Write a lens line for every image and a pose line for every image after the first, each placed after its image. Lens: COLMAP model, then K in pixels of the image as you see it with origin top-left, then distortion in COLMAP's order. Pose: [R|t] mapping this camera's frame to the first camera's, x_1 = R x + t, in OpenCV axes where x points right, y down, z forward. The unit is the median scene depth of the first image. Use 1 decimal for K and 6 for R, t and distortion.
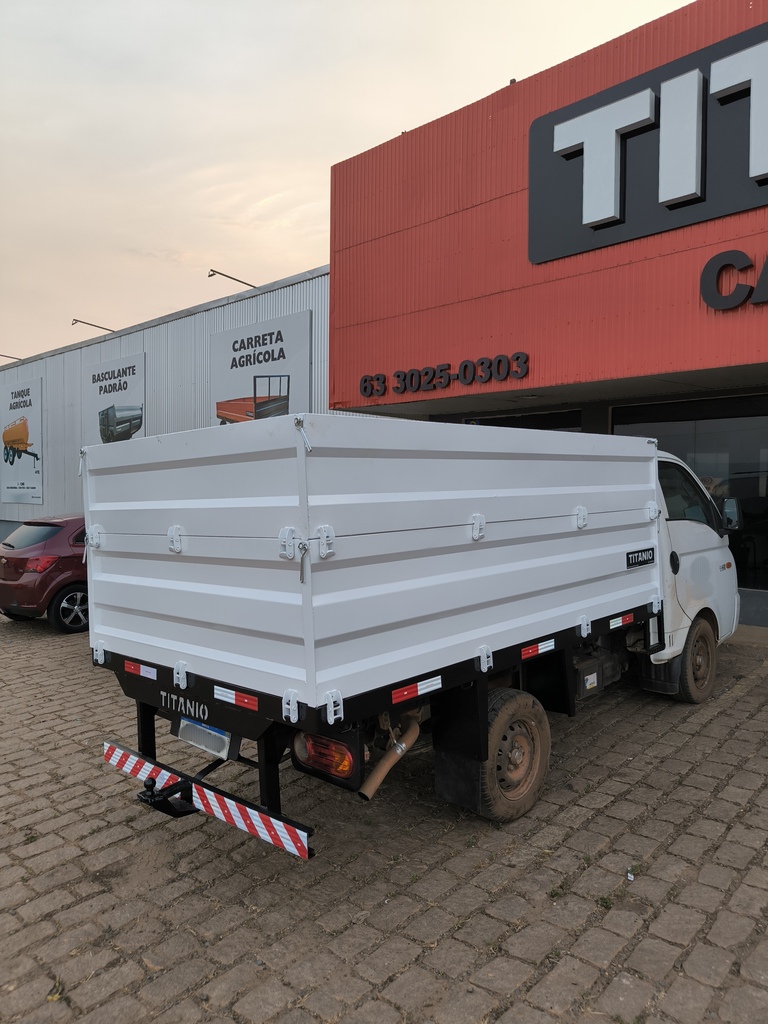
lens RADIAL K [[718.0, 0, 375.4], [0, 718.0, 504.6], [0, 0, 1]] dist [0.039786, -0.020673]
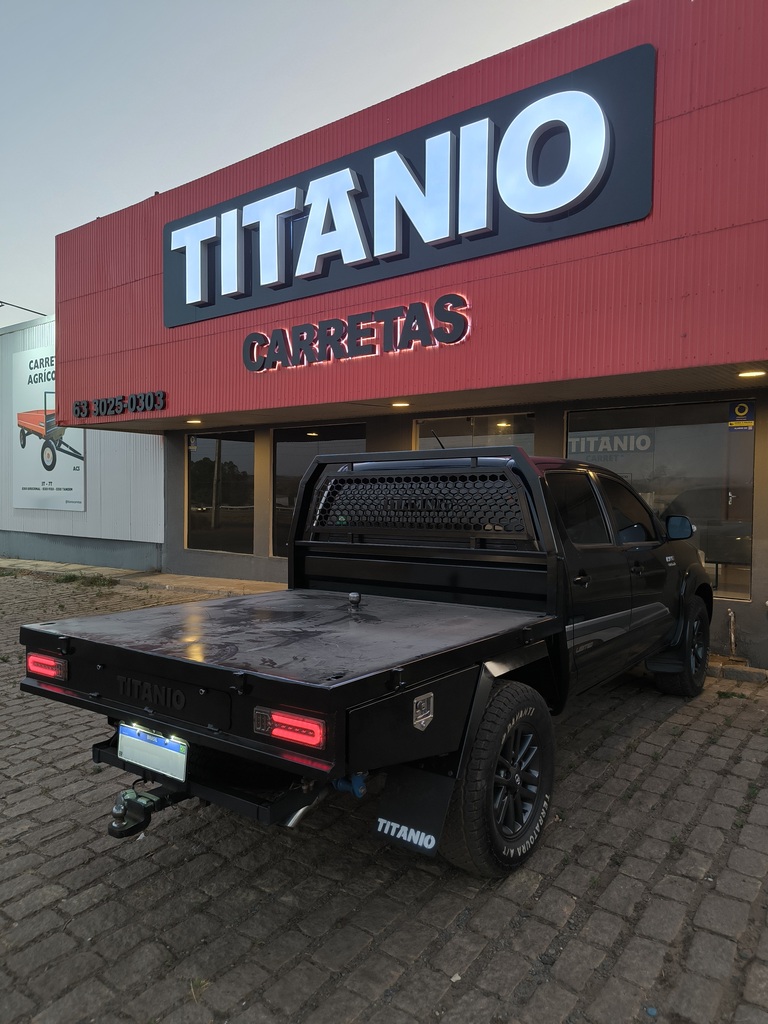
lens RADIAL K [[718.0, 0, 366.5], [0, 718.0, 507.0], [0, 0, 1]] dist [0.039786, -0.020673]
pose [[0.996146, 0.000310, 0.087705, 0.257374], [-0.000663, 0.999992, 0.003987, 0.003553], [-0.087703, -0.004030, 0.996139, -0.223785]]
